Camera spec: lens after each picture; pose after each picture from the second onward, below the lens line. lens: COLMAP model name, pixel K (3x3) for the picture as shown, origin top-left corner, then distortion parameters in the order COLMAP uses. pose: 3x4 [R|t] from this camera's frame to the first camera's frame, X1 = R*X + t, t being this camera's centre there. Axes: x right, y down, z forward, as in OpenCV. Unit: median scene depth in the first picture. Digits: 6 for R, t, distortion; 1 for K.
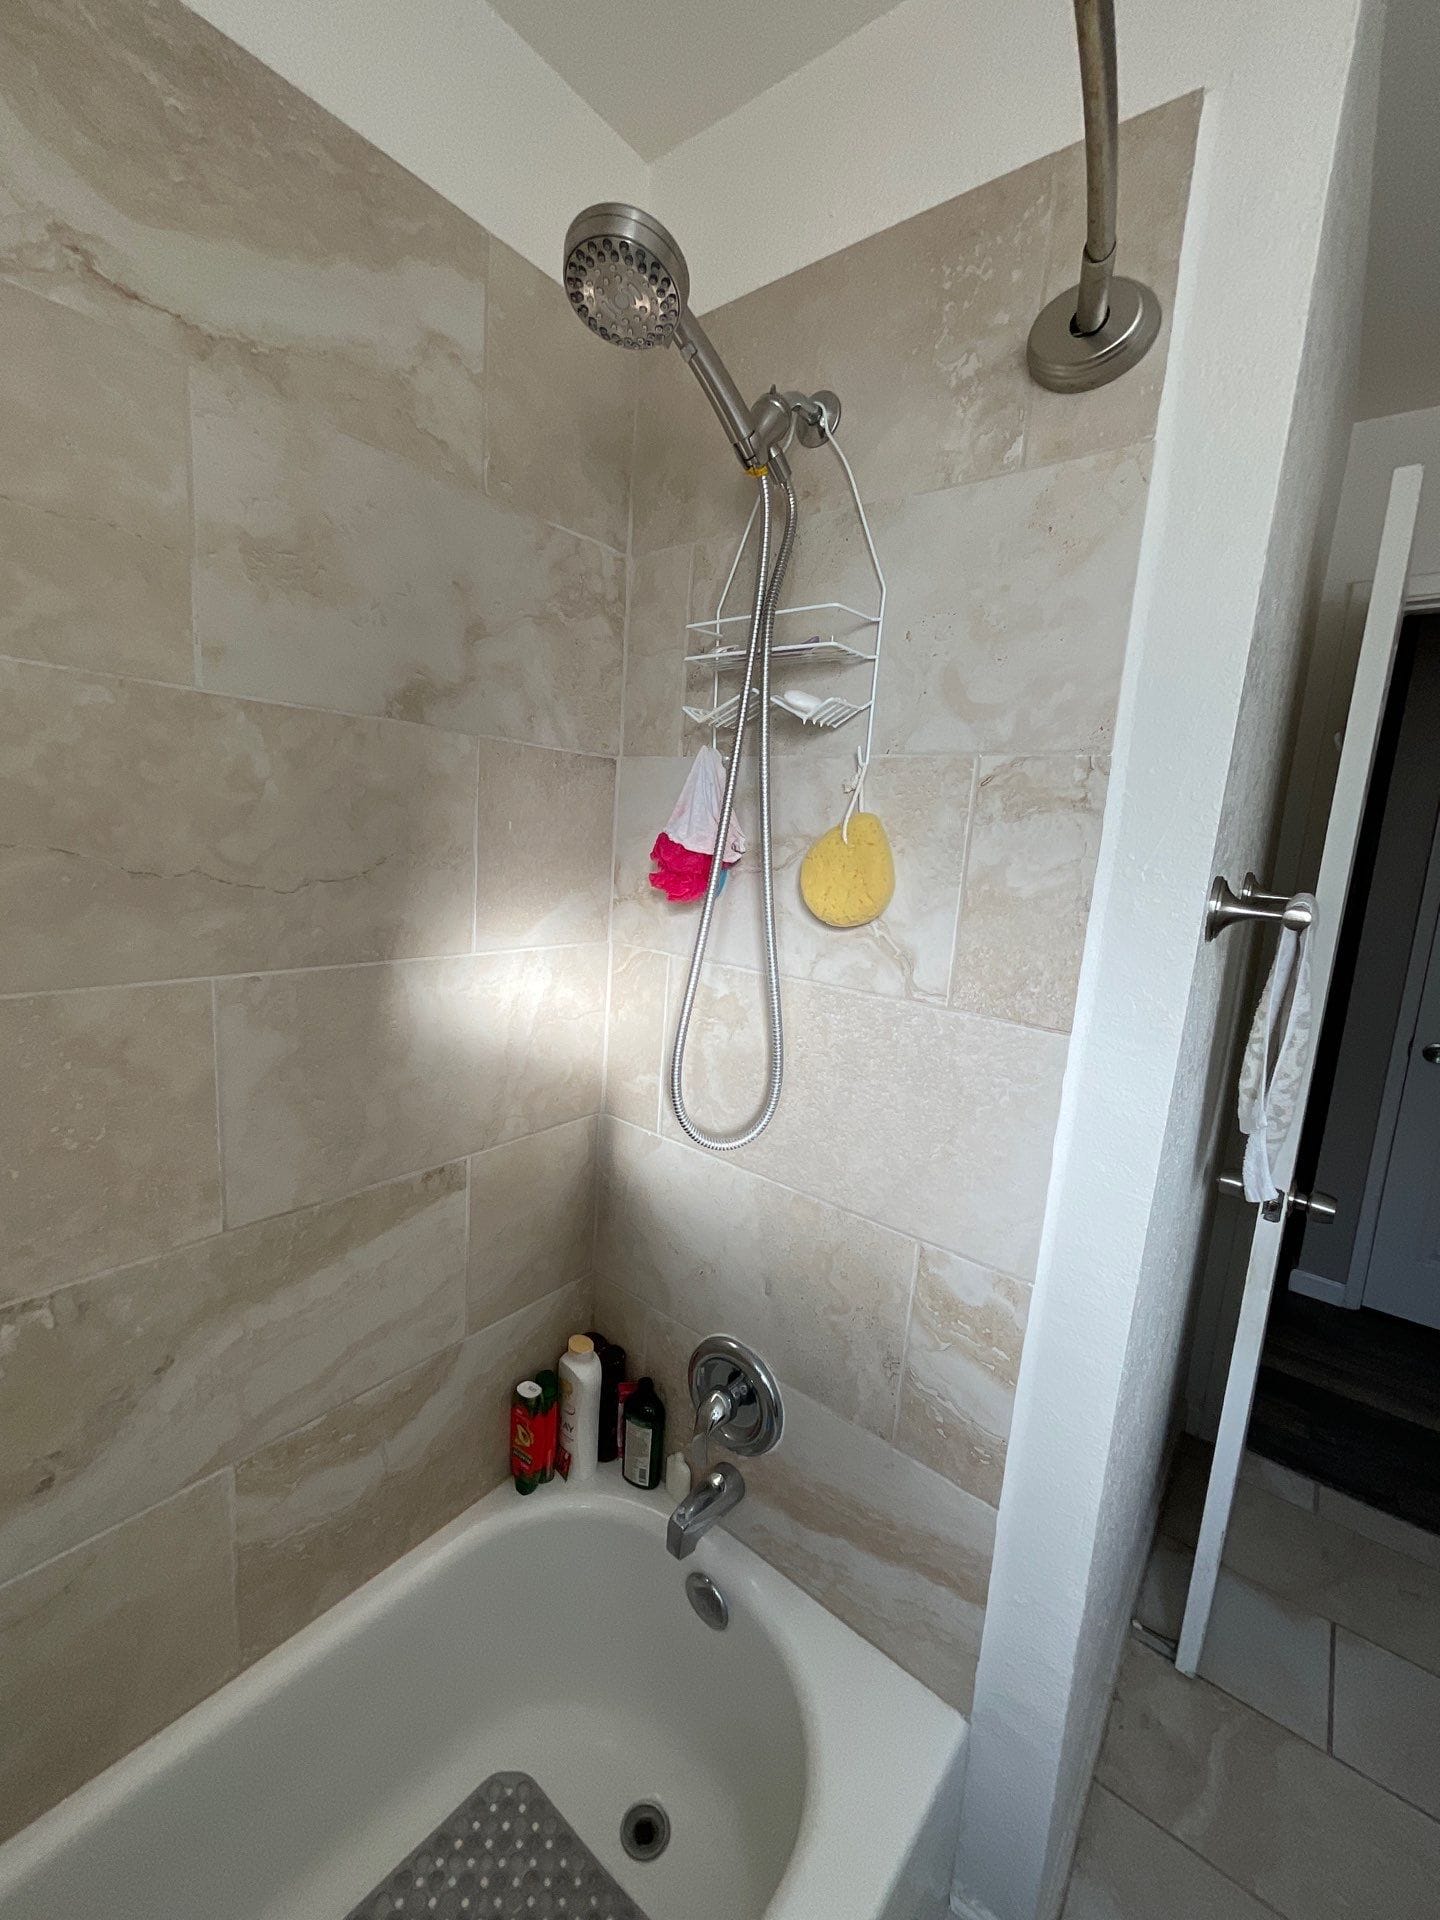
lens RADIAL K [[775.9, 0, 722.0], [0, 775.9, 957.0], [0, 0, 1]] dist [-0.001575, 0.001263]
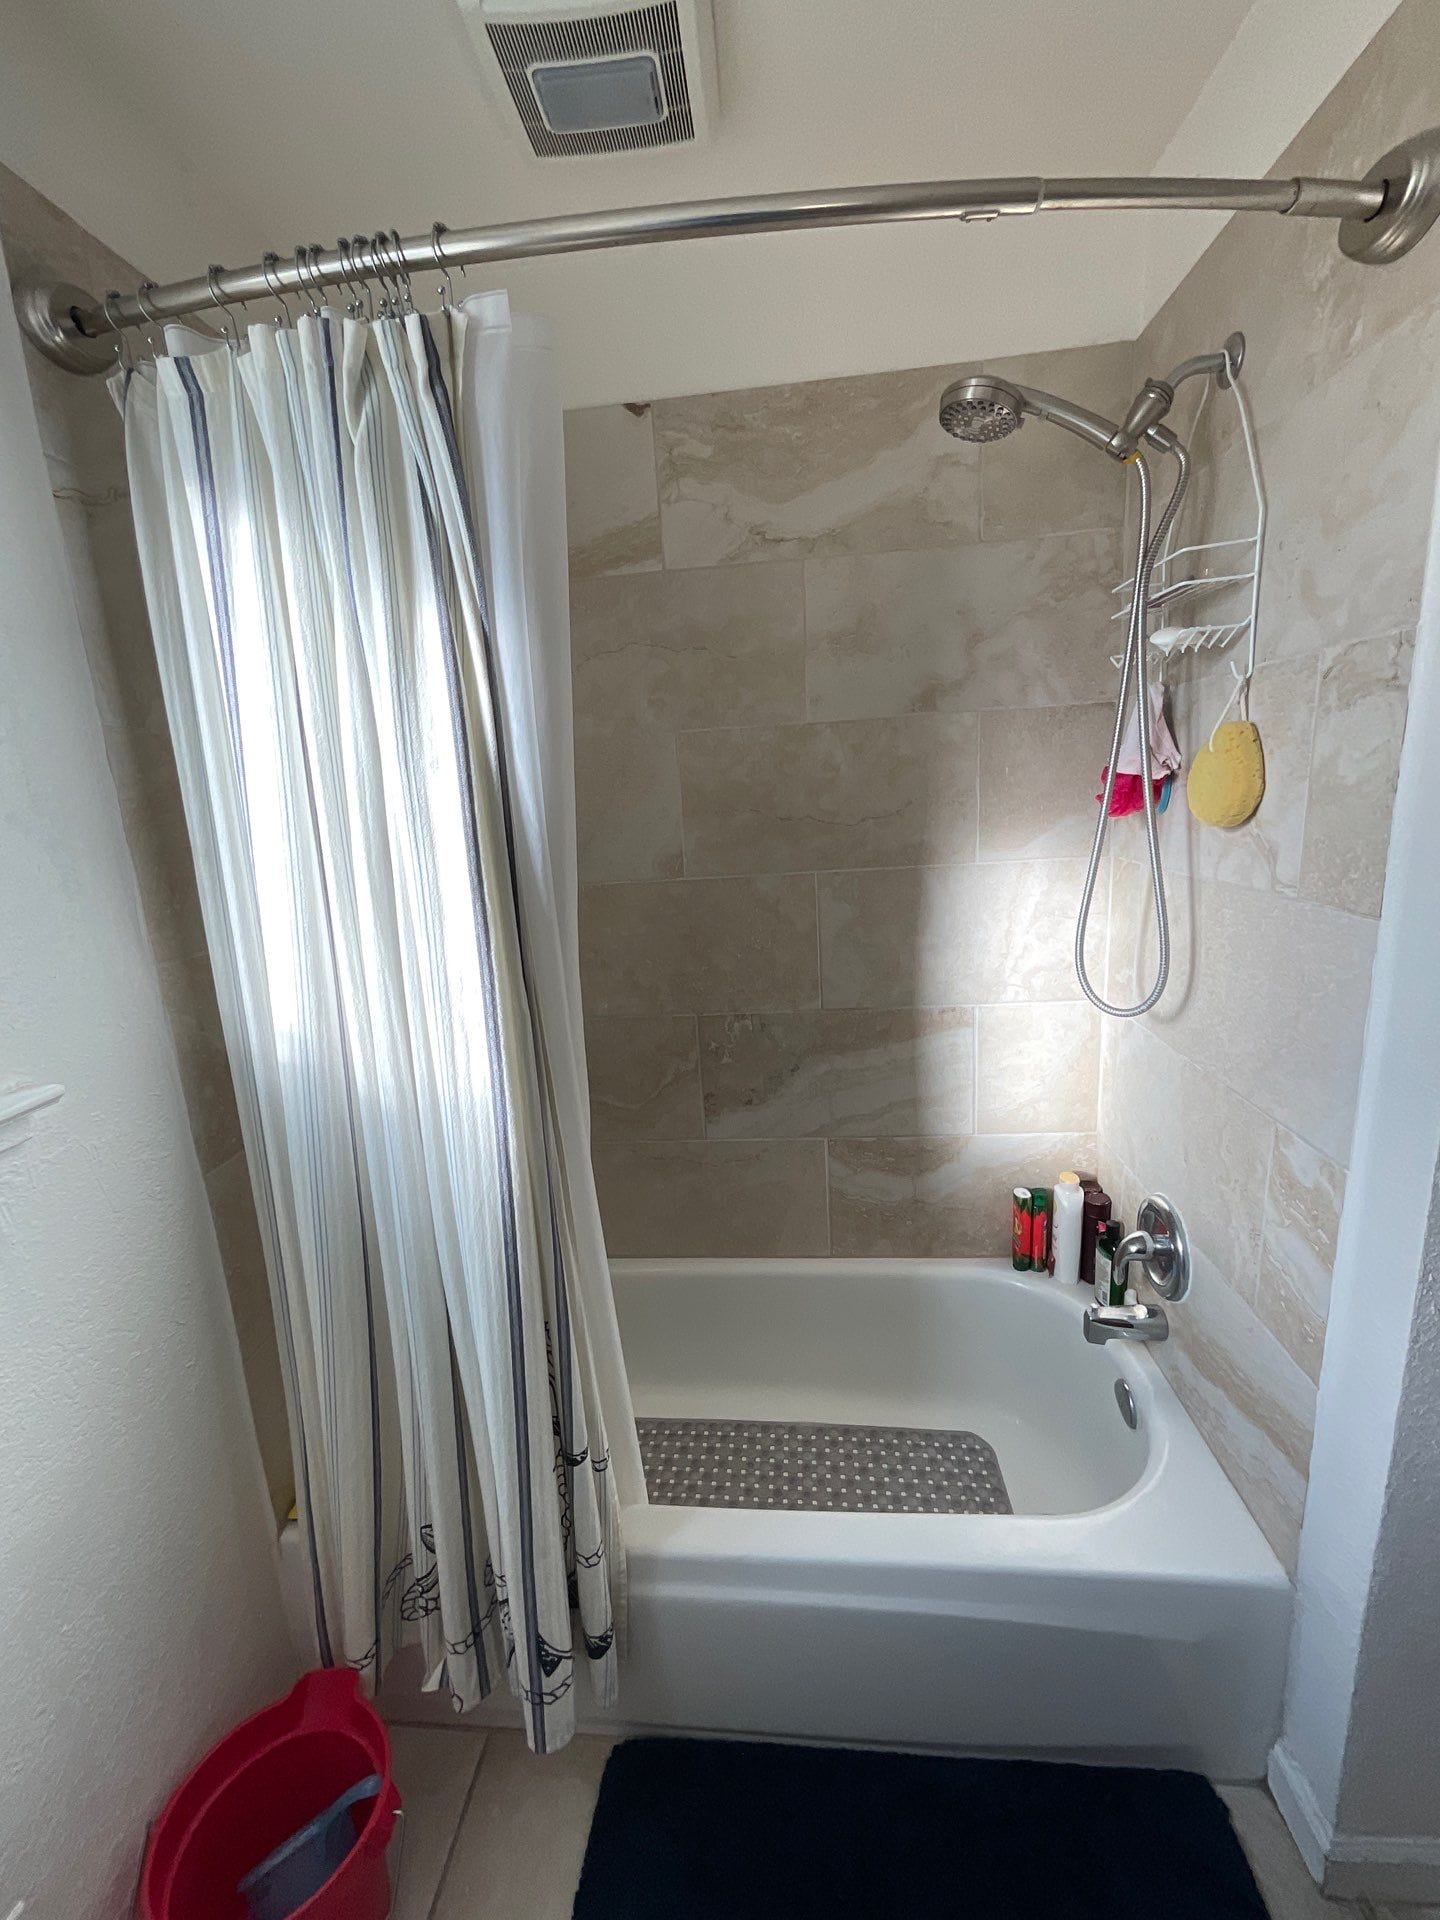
lens RADIAL K [[775.9, 0, 719.8], [0, 775.9, 956.9], [0, 0, 1]] dist [-0.001575, 0.001263]
pose [[0.544656, 0.079177, -0.834914, 0.775042], [-0.033338, 0.996791, 0.072781, 0.097601], [0.837997, -0.011806, 0.545548, -0.232935]]
